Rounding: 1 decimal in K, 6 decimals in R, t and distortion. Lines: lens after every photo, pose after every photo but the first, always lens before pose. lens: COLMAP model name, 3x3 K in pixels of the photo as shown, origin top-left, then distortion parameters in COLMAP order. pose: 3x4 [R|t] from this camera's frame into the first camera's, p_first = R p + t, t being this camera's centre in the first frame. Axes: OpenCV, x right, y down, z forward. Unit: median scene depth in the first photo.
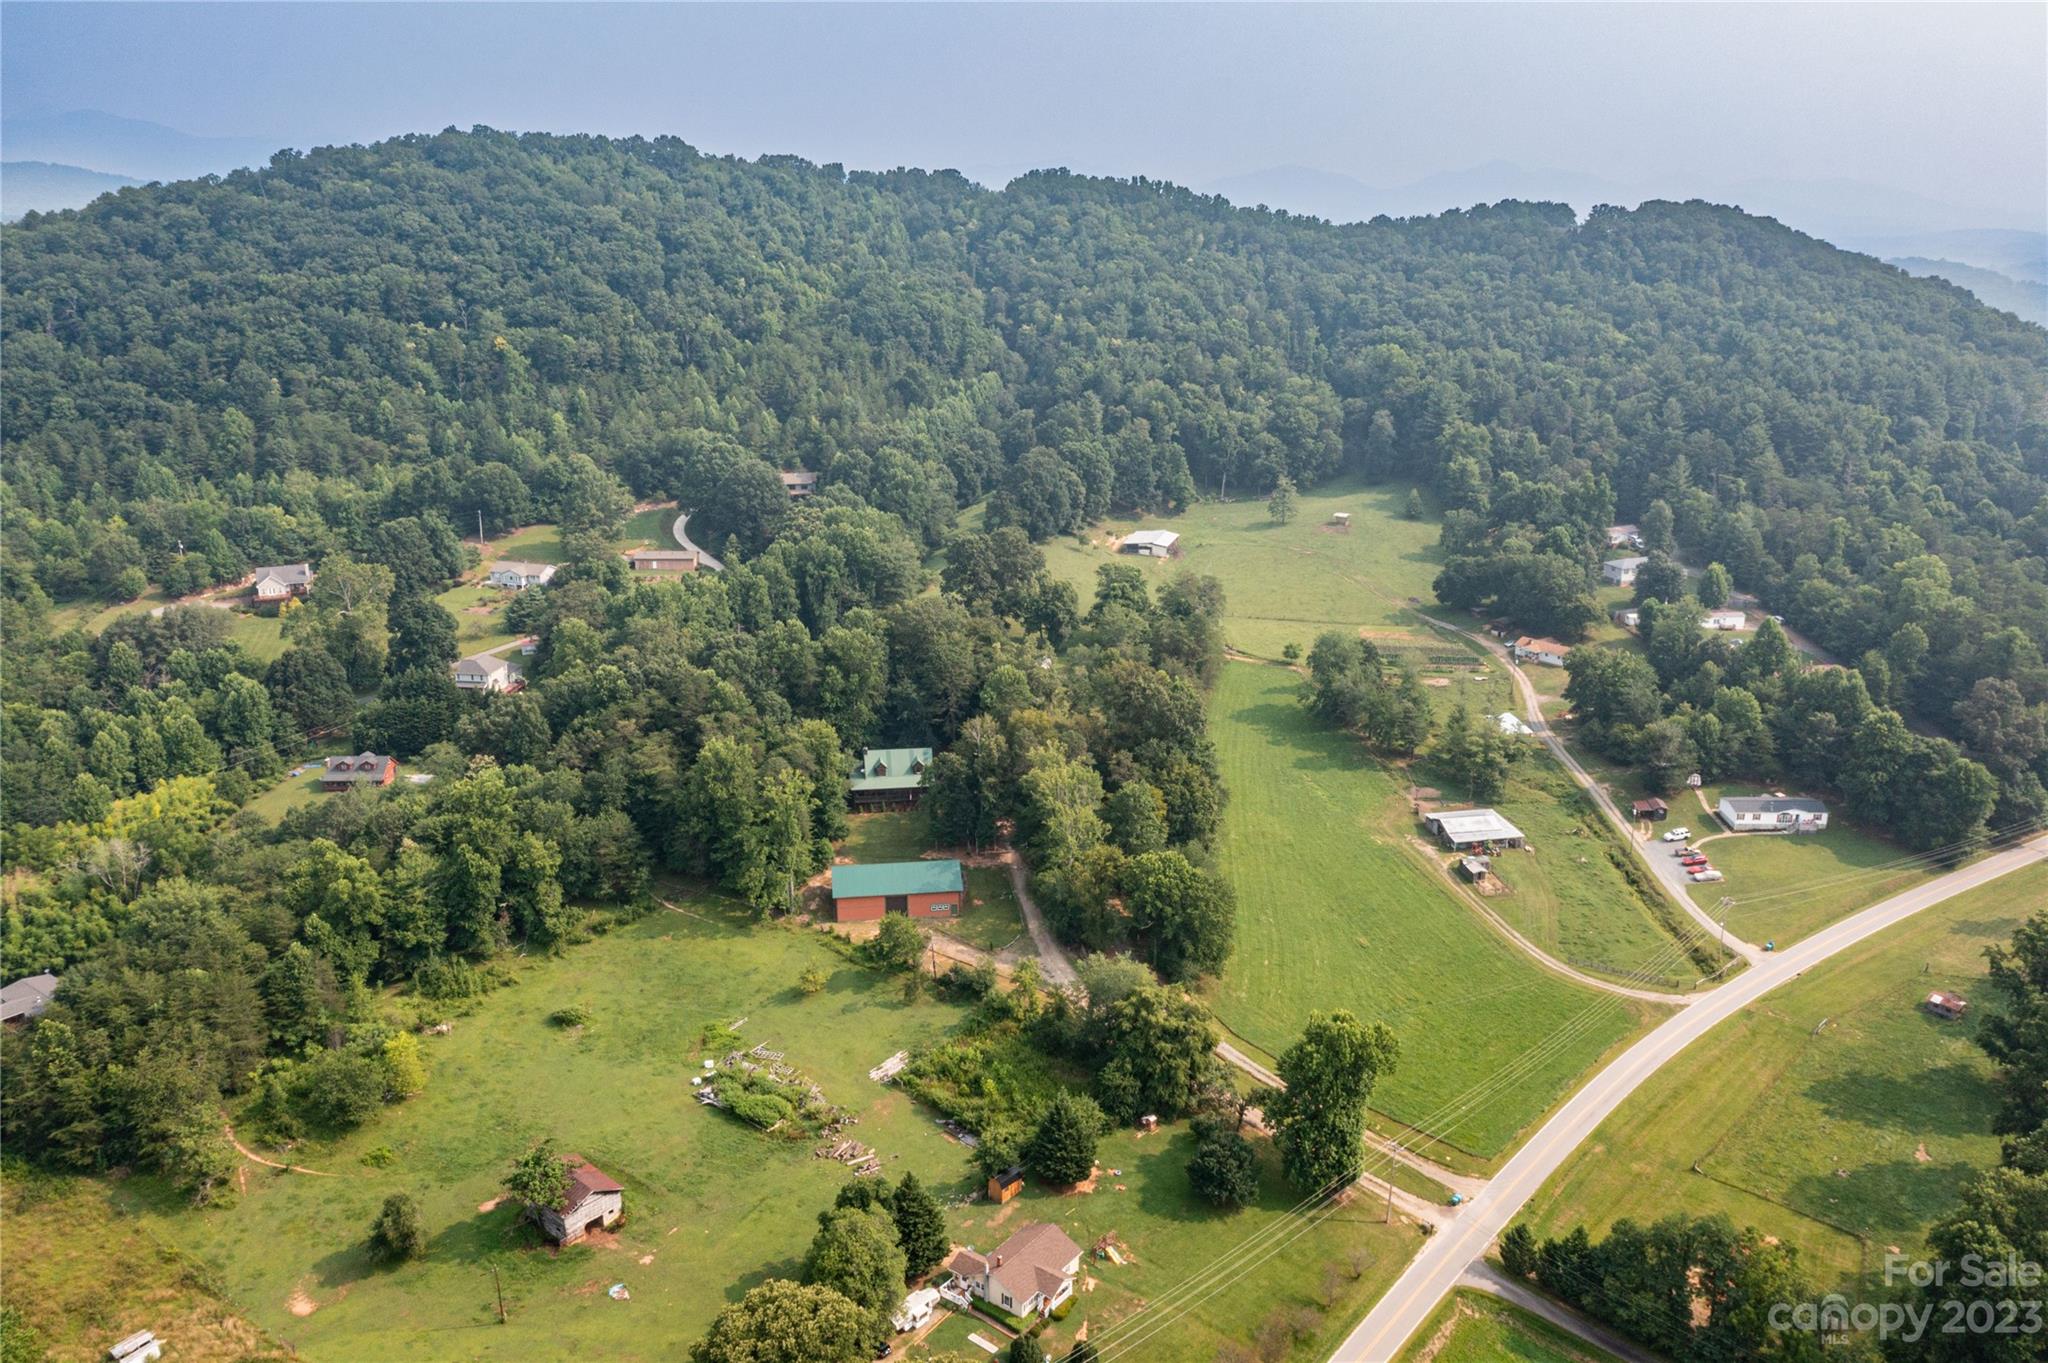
lens RADIAL K [[1625.7, 0, 1032.0], [0, 1625.7, 682.4], [0, 0, 1]] dist [-0.007095, 0.011833]
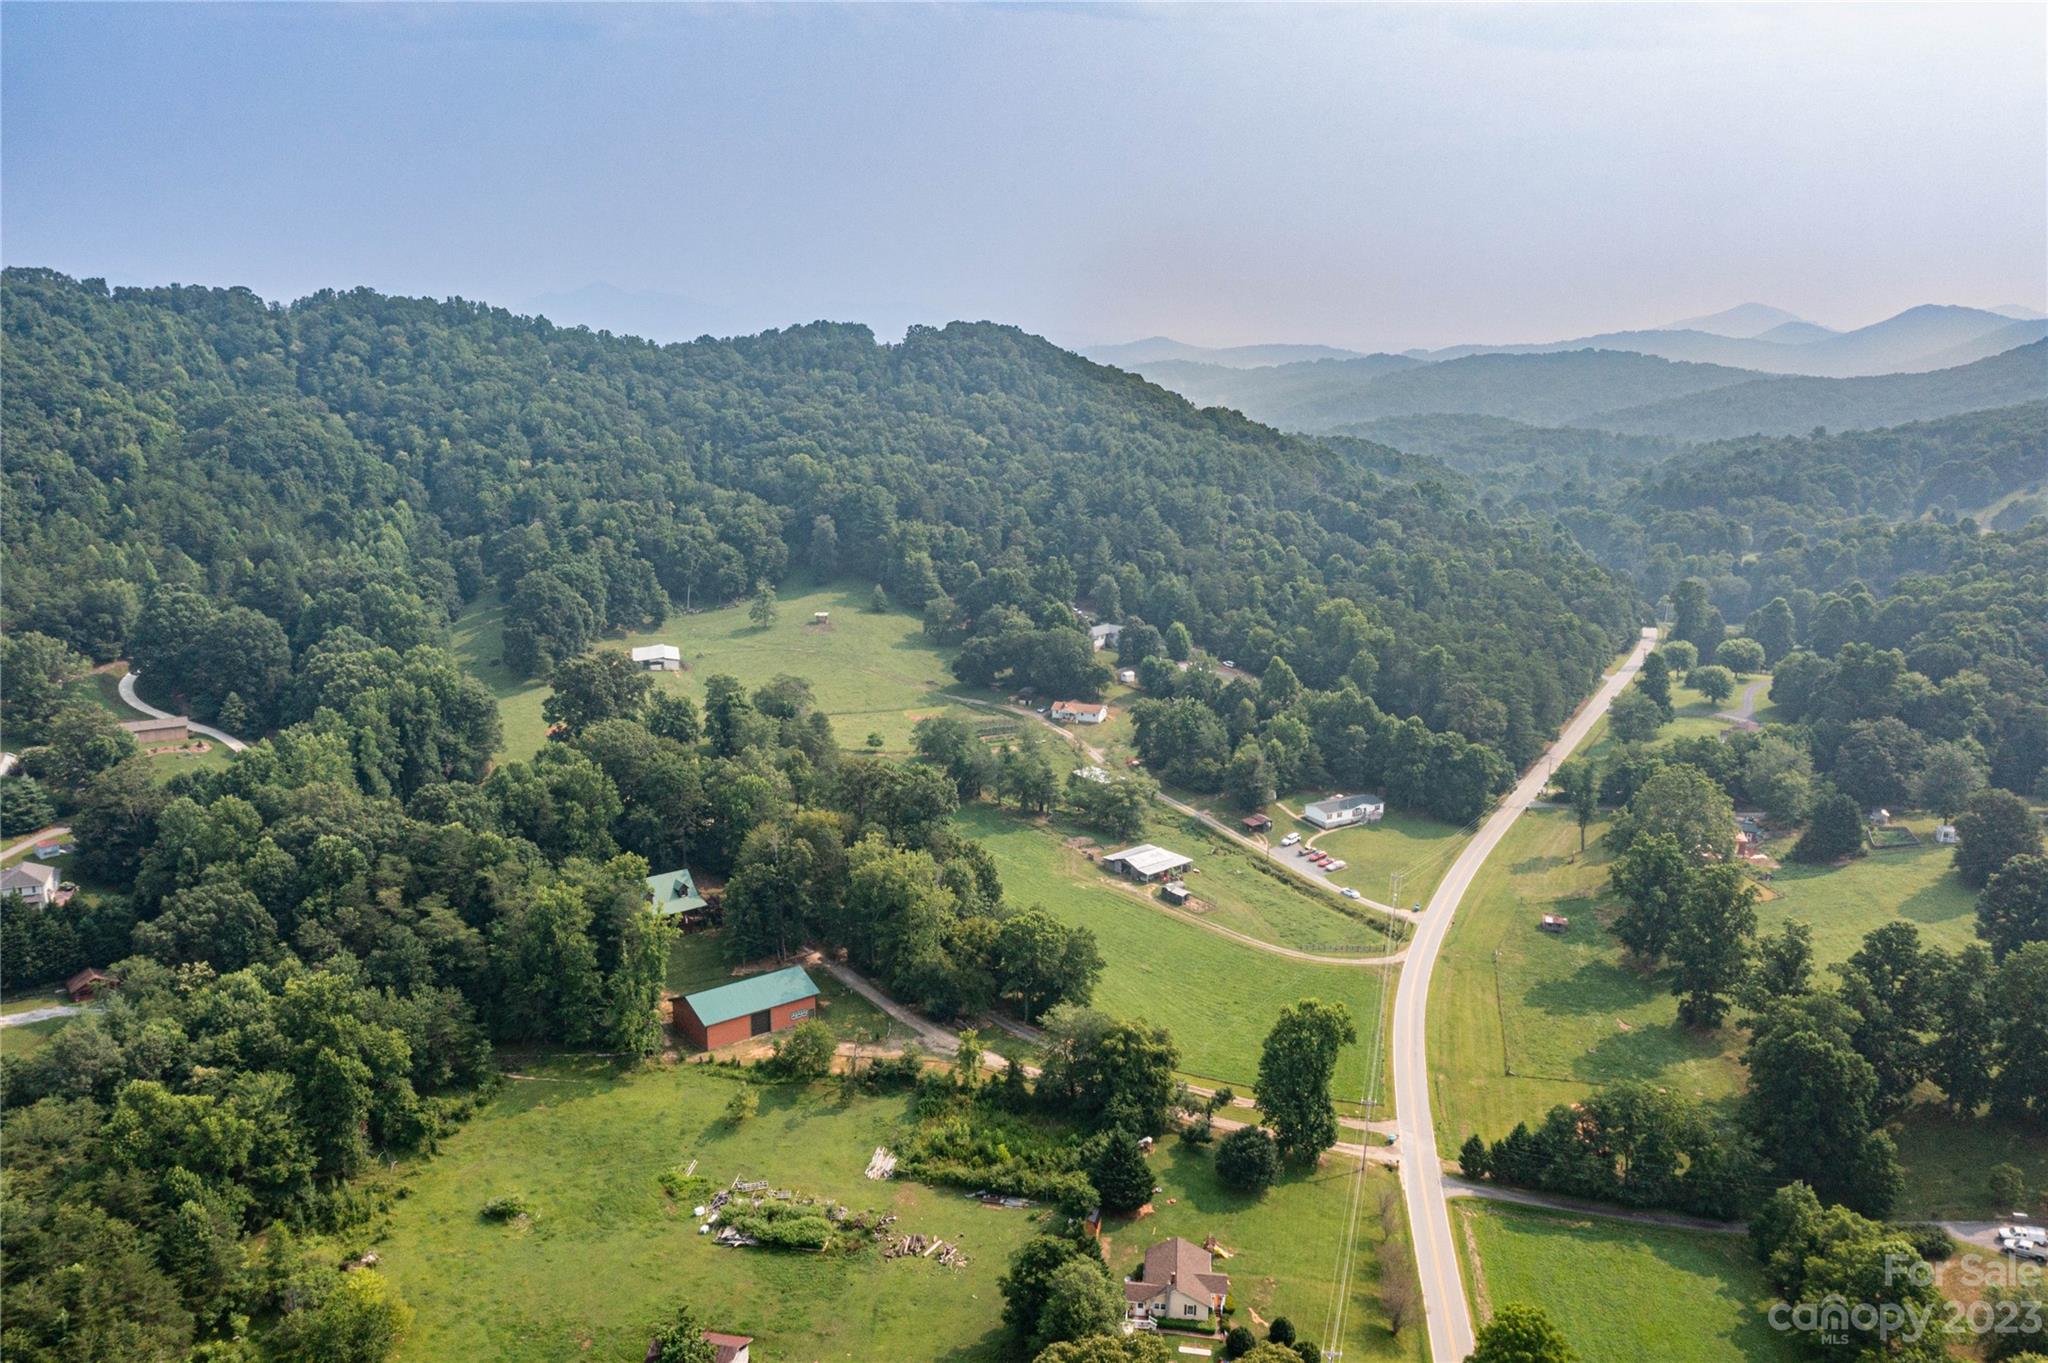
lens RADIAL K [[1625.7, 0, 1019.7], [0, 1625.7, 685.0], [0, 0, 1]] dist [-0.007095, 0.011833]
pose [[0.861569, -0.108183, 0.495980, -0.361095], [0.141595, 0.989466, -0.030143, -0.011637], [-0.487494, 0.096199, 0.867811, 0.038514]]
